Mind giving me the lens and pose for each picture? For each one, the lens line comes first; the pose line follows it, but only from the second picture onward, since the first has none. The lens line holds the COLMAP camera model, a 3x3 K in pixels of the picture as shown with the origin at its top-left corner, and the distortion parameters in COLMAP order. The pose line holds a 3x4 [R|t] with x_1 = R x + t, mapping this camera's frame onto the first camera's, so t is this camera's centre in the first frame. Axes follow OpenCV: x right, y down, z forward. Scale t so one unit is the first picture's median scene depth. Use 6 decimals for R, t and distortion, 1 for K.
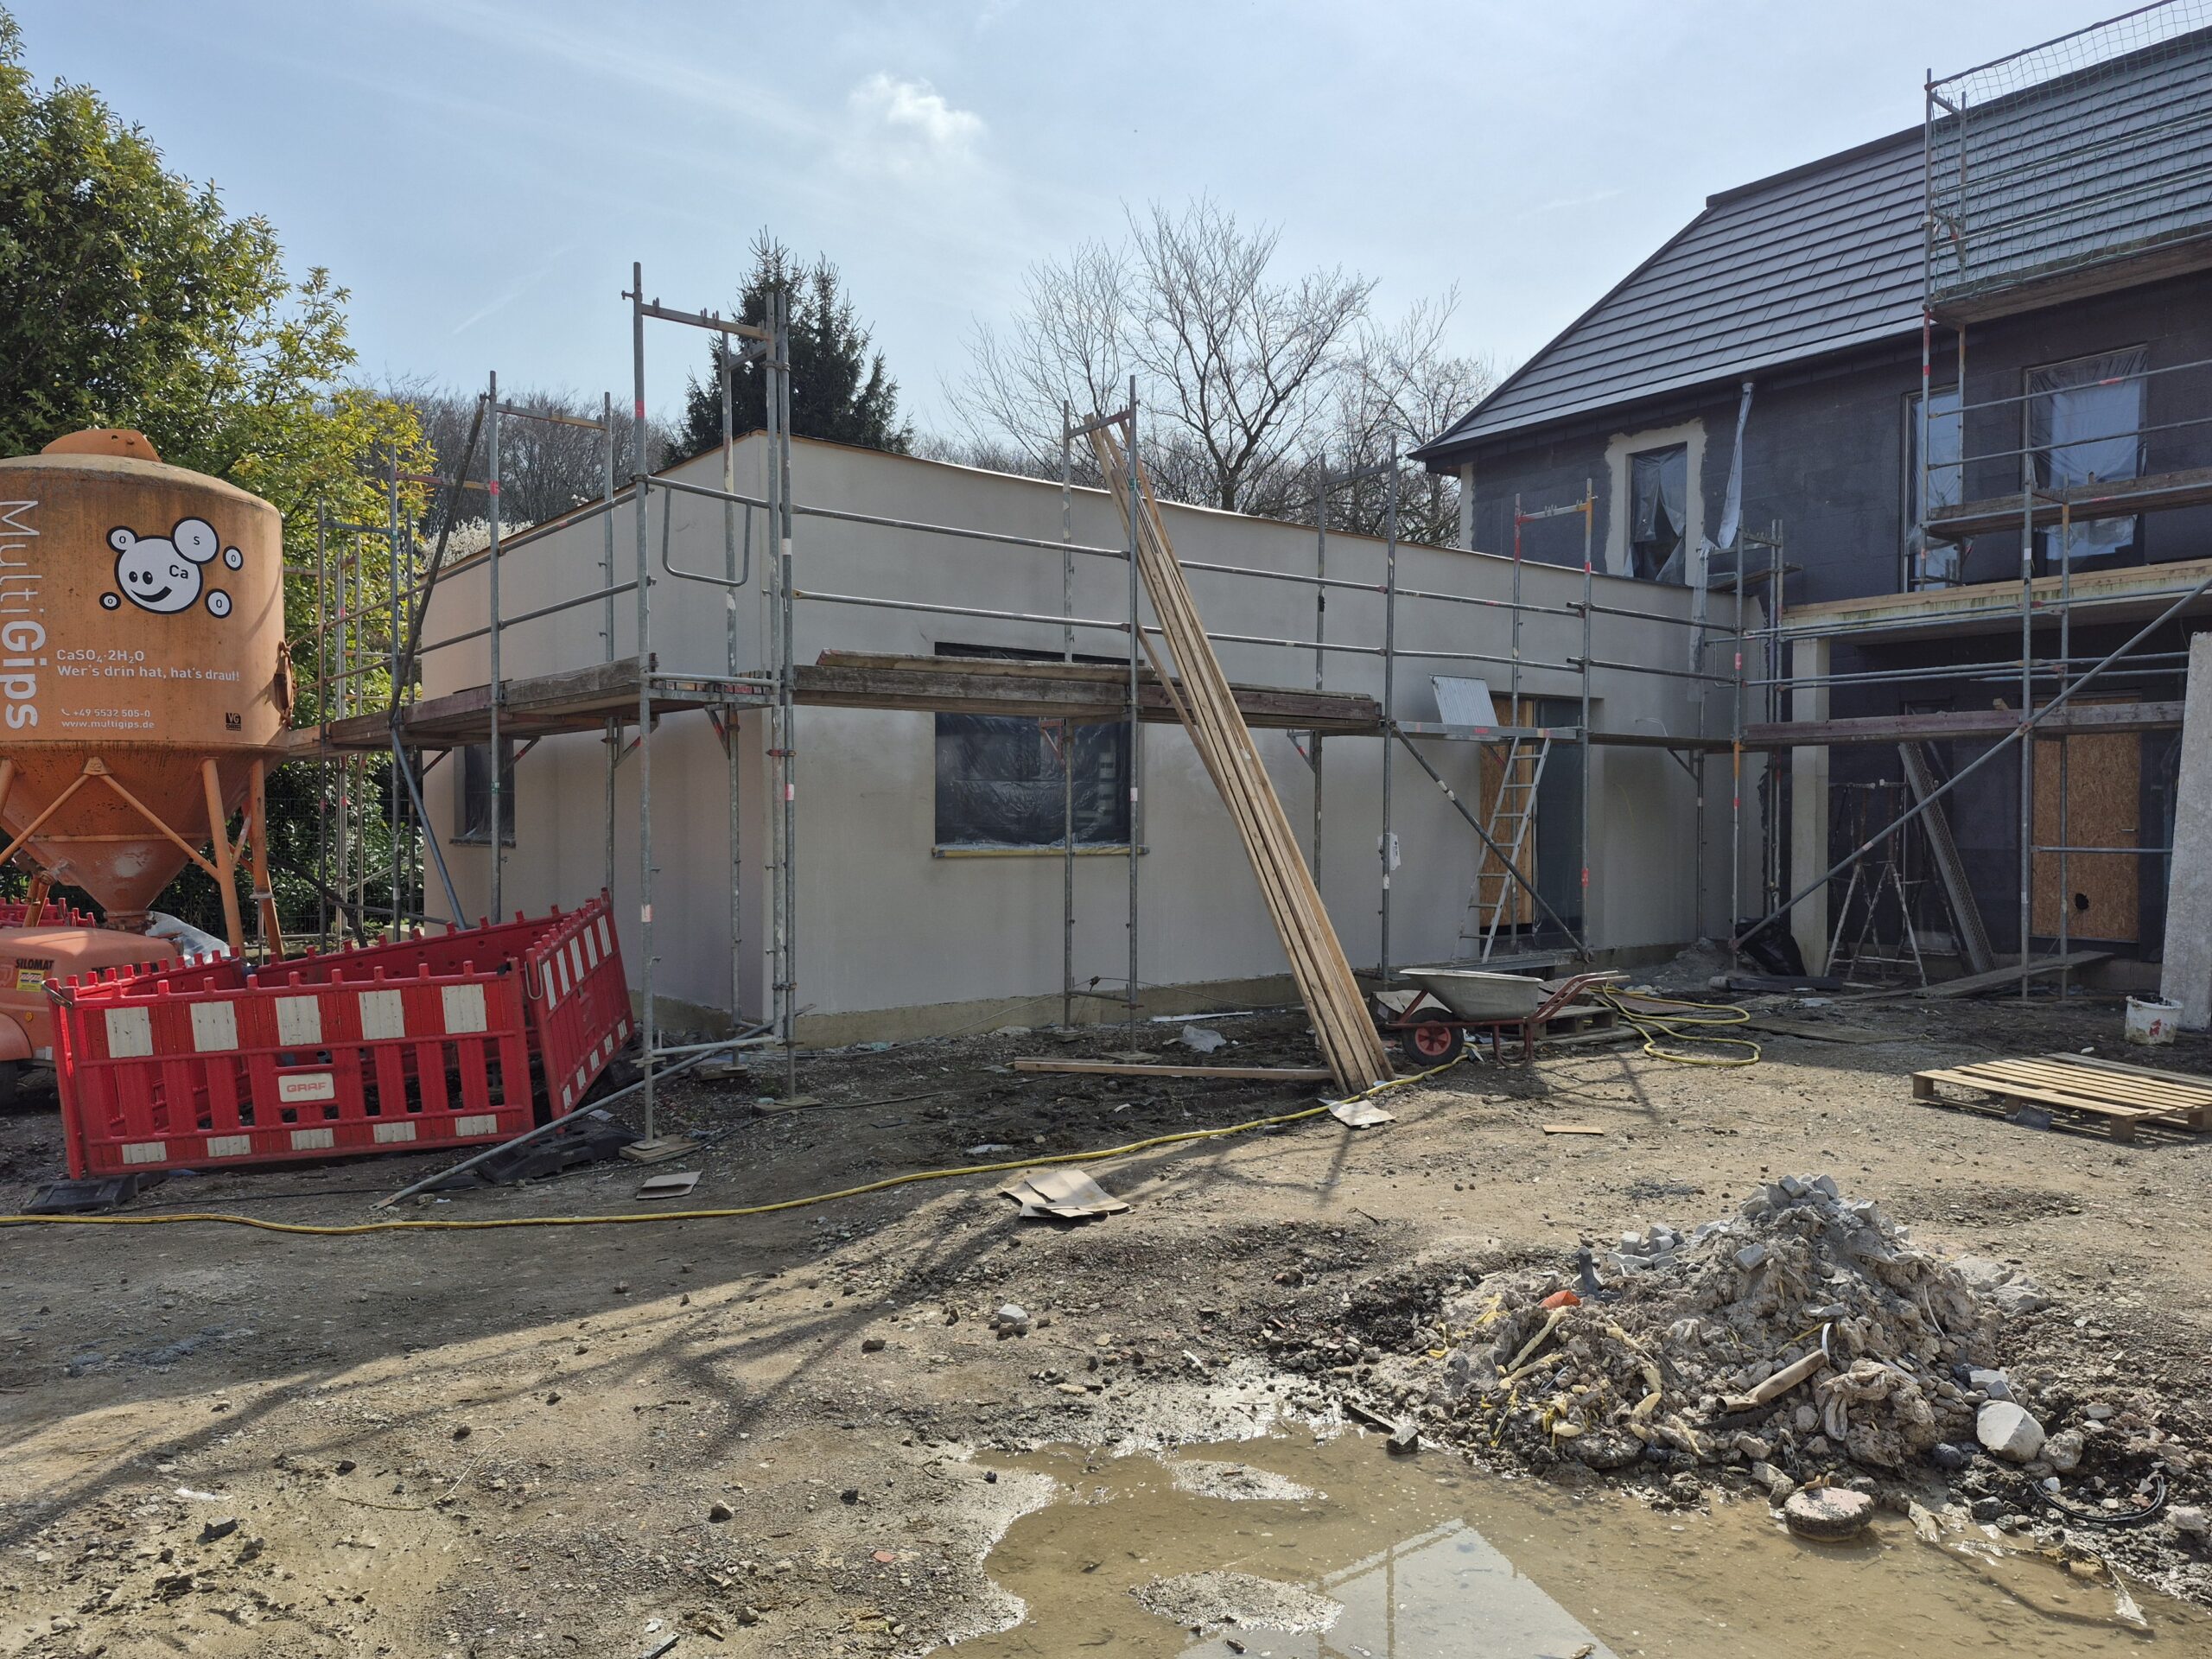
lens RADIAL K [[1535.7, 0, 1092.2], [0, 1535.7, 838.1], [0, 0, 1]] dist [0.122748, -0.135713]
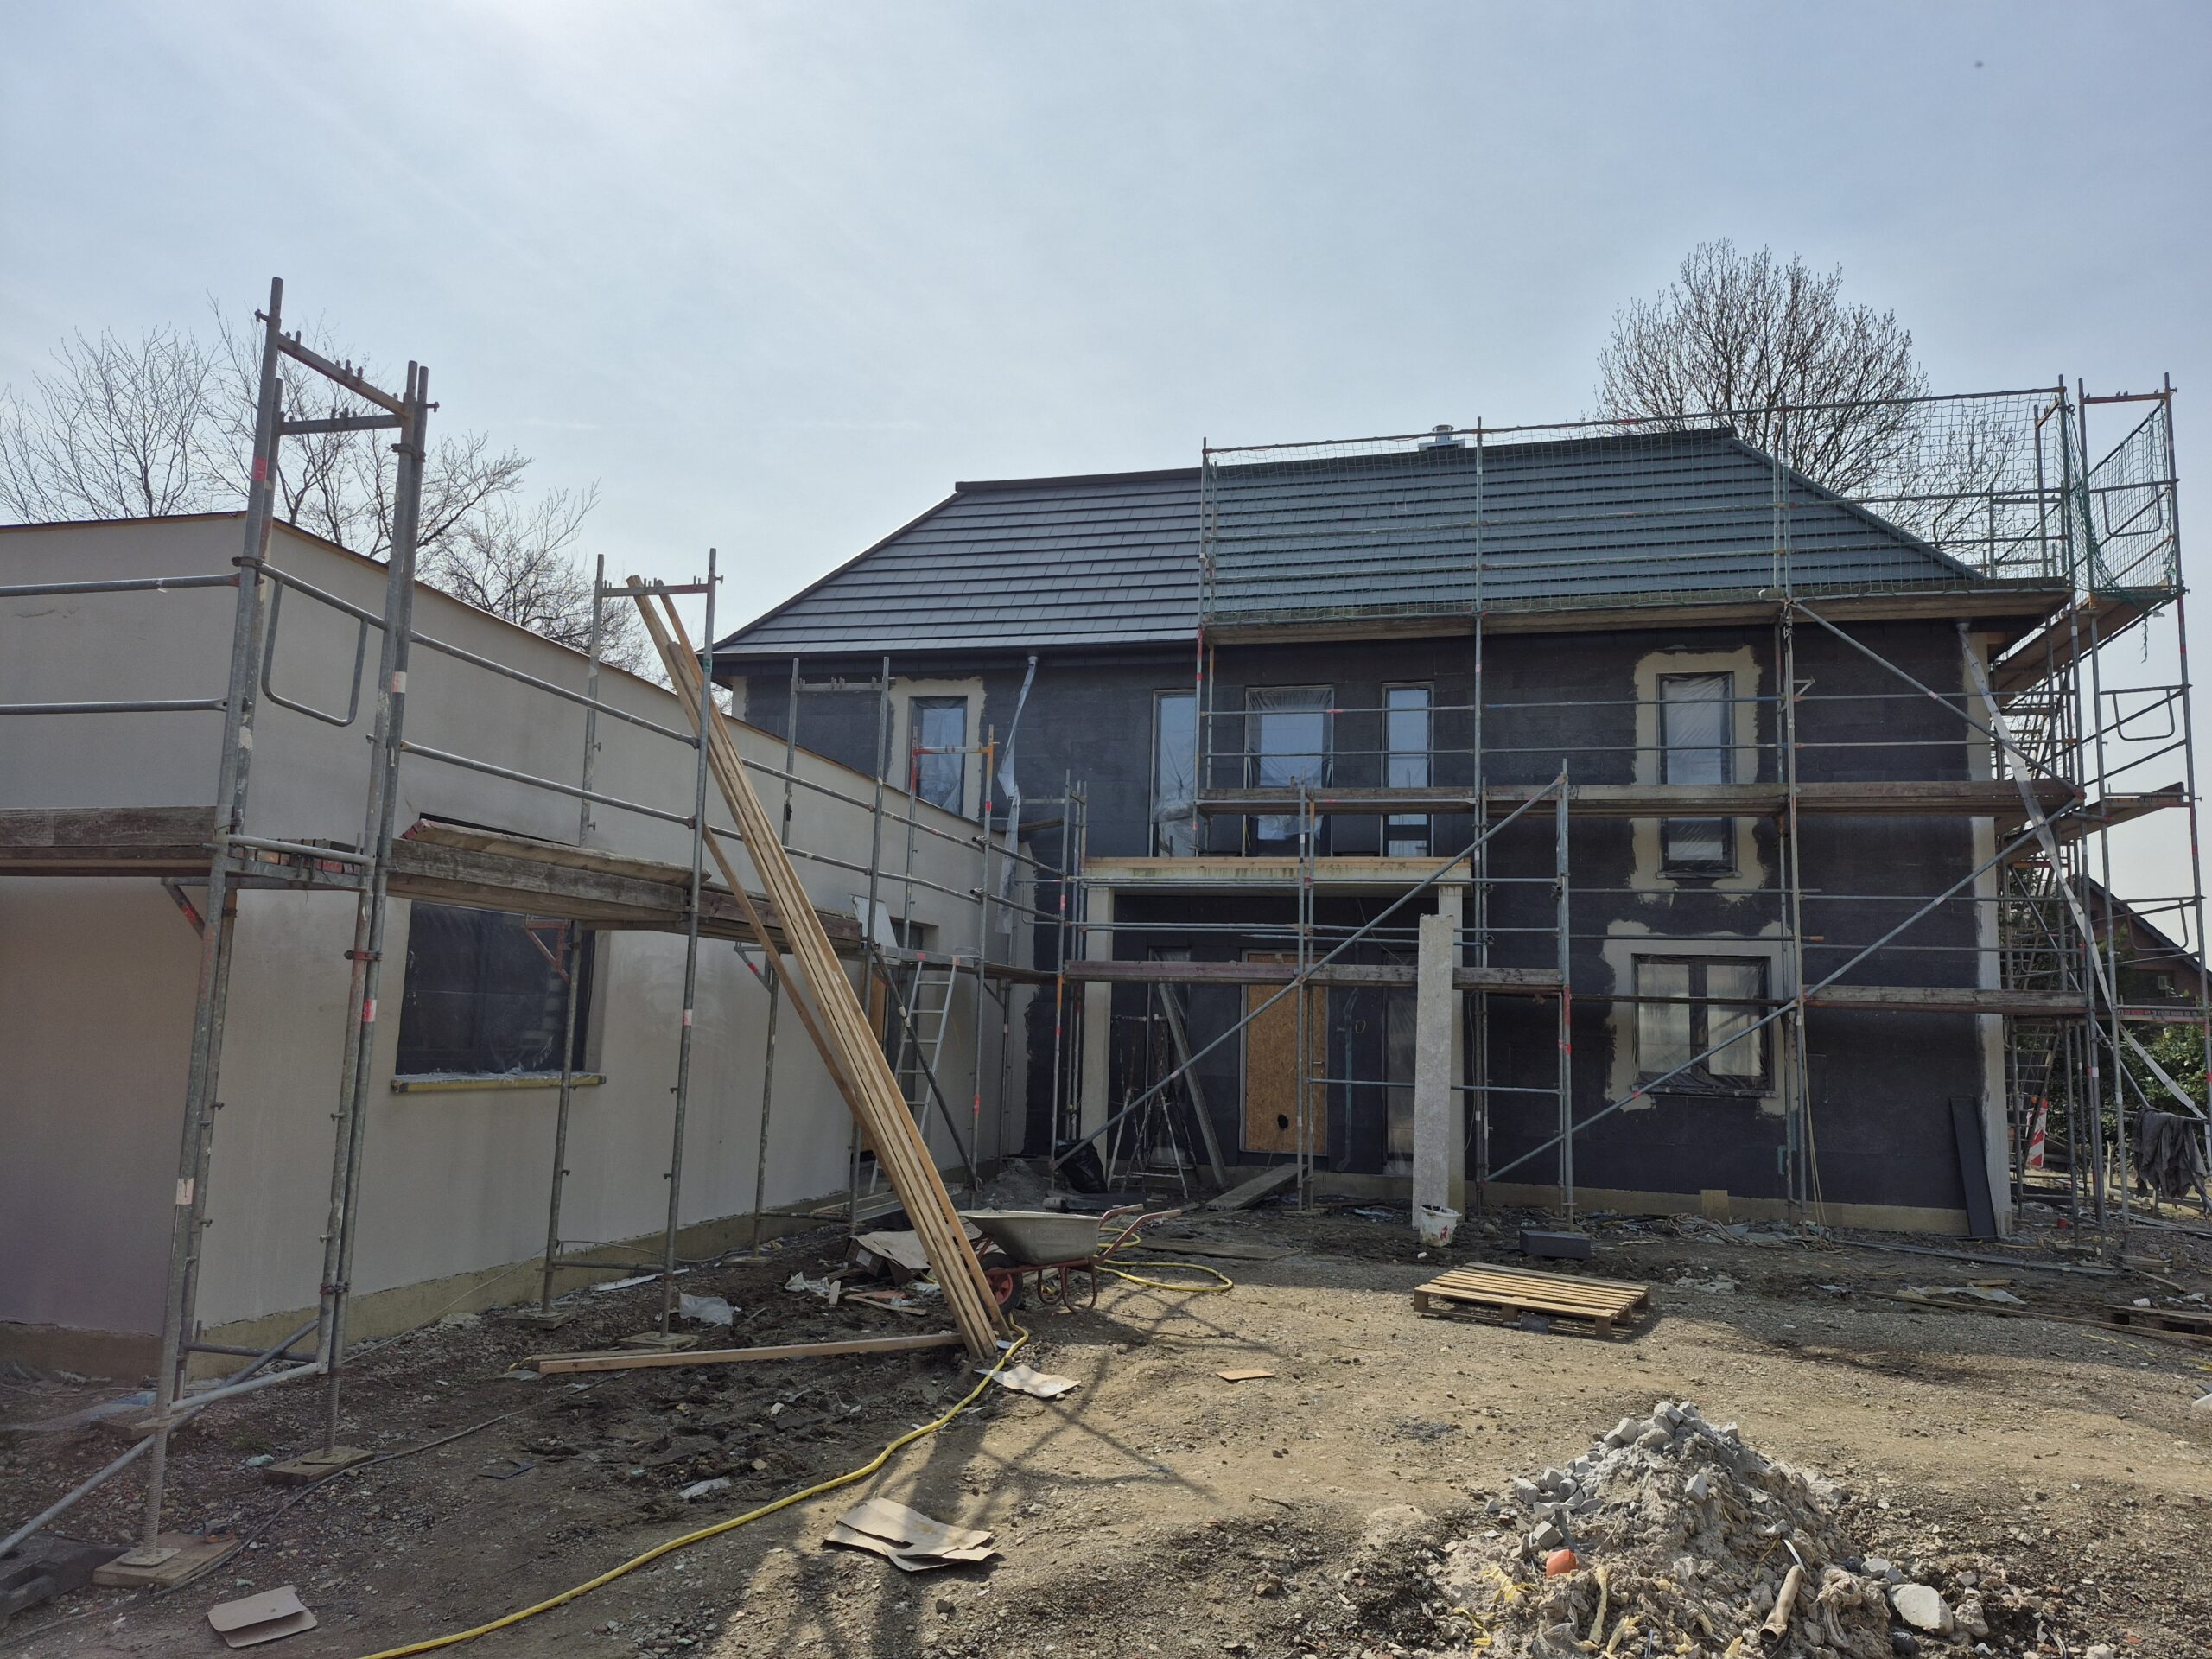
lens RADIAL K [[1545.0, 0, 1106.0], [0, 1545.0, 829.5], [0, 0, 1]] dist [0.073396, -0.074667]
pose [[0.791770, 0.103348, 0.602013, -0.379378], [-0.021191, 0.989637, -0.142021, -0.016981], [-0.610452, 0.099691, 0.785755, 0.202709]]
